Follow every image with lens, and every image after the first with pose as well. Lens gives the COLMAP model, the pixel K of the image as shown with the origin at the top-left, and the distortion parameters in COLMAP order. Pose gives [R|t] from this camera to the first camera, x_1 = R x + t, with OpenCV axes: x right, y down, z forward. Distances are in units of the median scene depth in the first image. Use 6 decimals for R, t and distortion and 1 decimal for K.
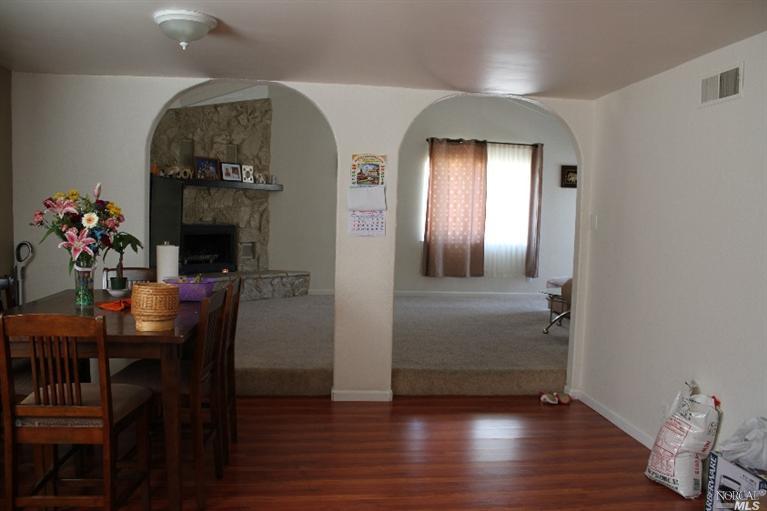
lens RADIAL K [[646.8, 0, 383.5], [0, 646.8, 255.5], [0, 0, 1]] dist [-0.049056, 0.010811]
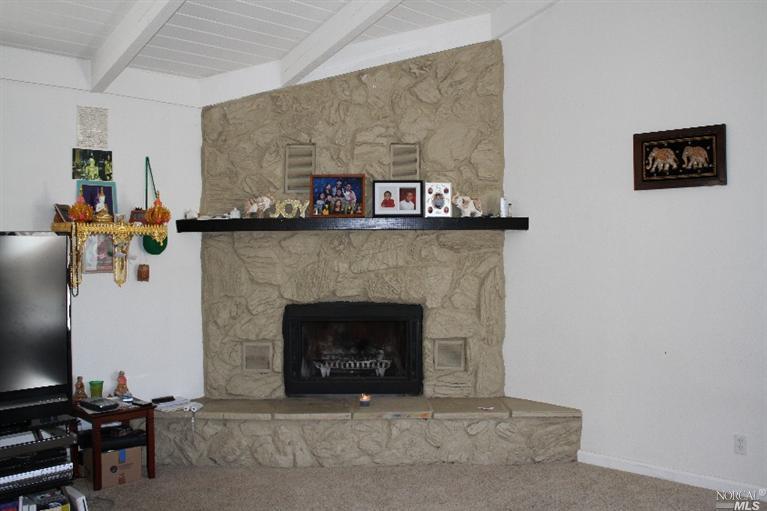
lens RADIAL K [[749.7, 0, 383.5], [0, 749.7, 255.5], [0, 0, 1]] dist [-0.149088, 0.004645]
pose [[0.641638, -0.014231, -0.766875, 0.197845], [-0.027429, 0.998763, -0.041484, -0.059463], [0.766517, 0.047652, 0.640454, 0.608504]]
